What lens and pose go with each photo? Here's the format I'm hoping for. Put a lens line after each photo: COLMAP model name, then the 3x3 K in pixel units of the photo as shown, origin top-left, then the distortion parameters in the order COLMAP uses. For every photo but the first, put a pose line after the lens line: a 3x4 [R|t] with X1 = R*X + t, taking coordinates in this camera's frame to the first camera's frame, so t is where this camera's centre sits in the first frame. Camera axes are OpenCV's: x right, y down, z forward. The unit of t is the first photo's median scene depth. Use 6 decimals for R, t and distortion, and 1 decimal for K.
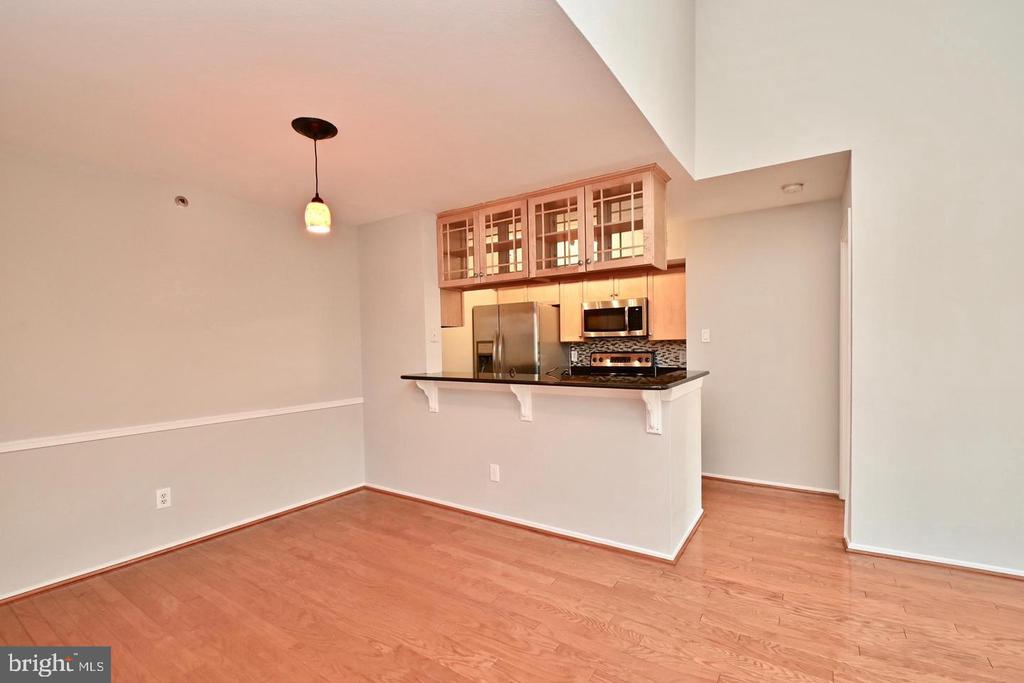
lens RADIAL K [[448.7, 0, 520.7], [0, 448.7, 353.8], [0, 0, 1]] dist [0.006674, -0.016415]
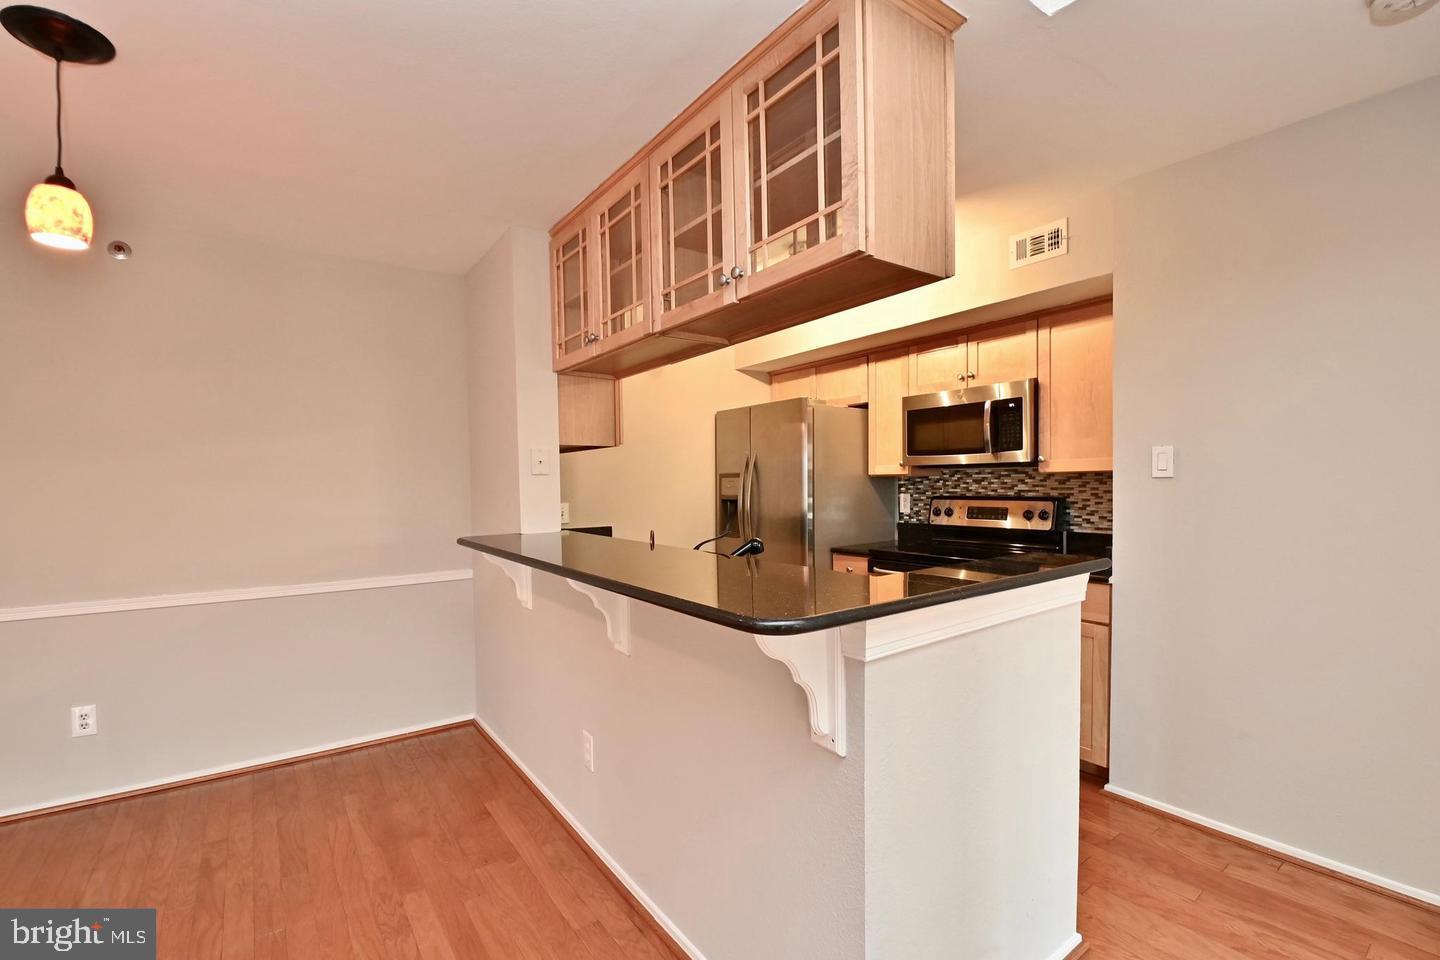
lens RADIAL K [[630.9, 0, 728.5], [0, 630.9, 498.4], [0, 0, 1]] dist [0.006674, -0.016415]
pose [[0.936503, 0.016484, -0.350272, 0.287799], [-0.012232, 0.999822, 0.014348, -0.012852], [0.350447, -0.009153, 0.936538, 0.395816]]
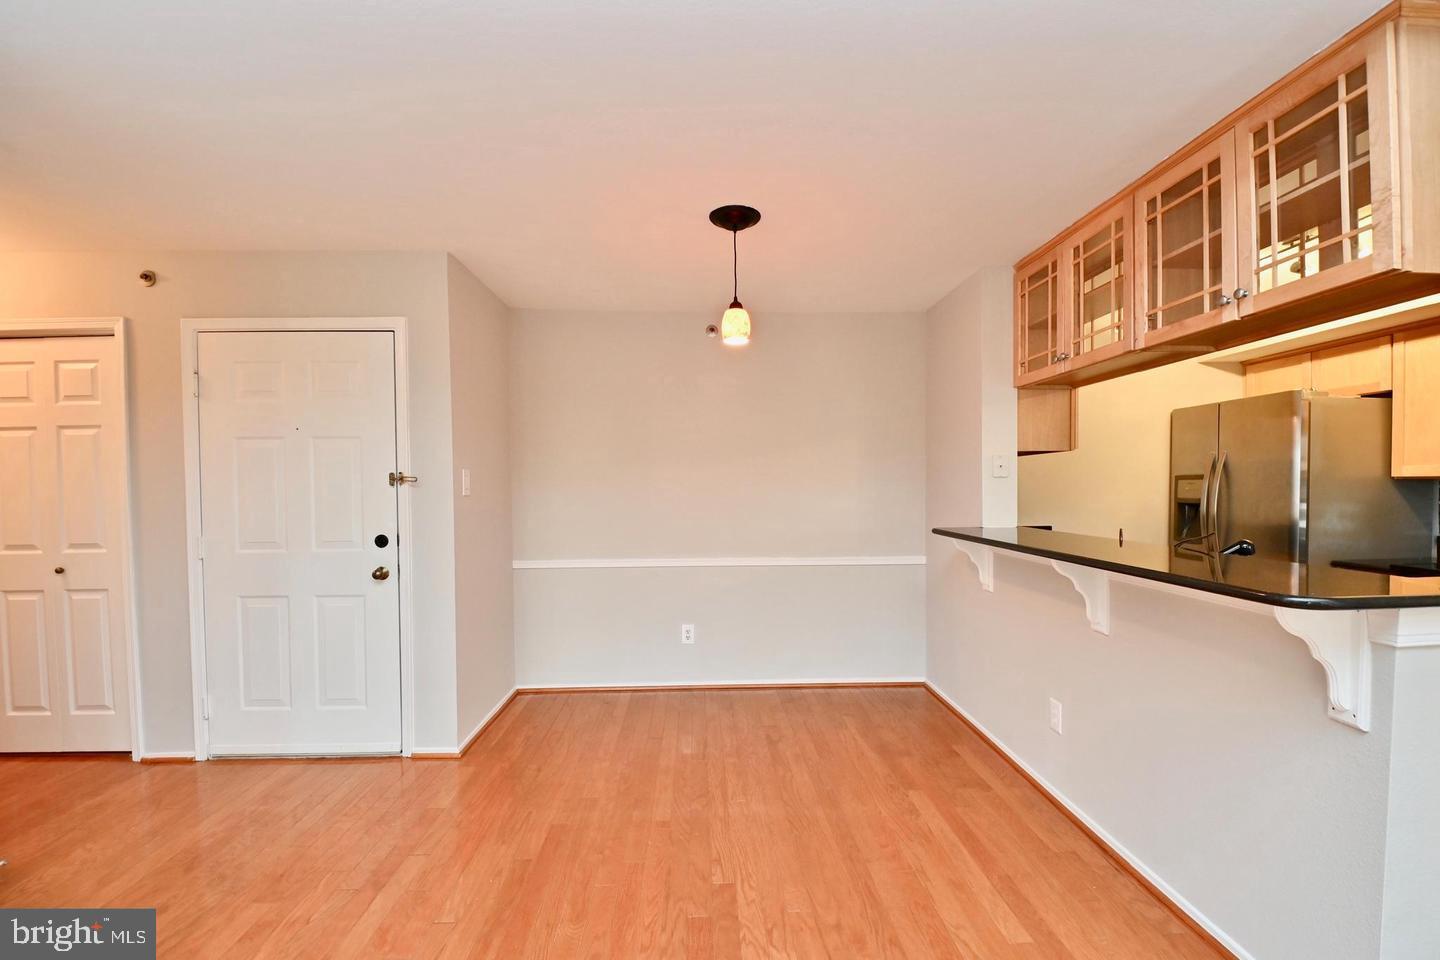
lens RADIAL K [[630.9, 0, 729.0], [0, 630.9, 499.1], [0, 0, 1]] dist [0.006674, -0.016415]
pose [[0.582783, 0.031882, -0.812002, 0.304666], [-0.021294, 0.999486, 0.023961, -0.009997], [0.812349, 0.003326, 0.583162, 0.202738]]
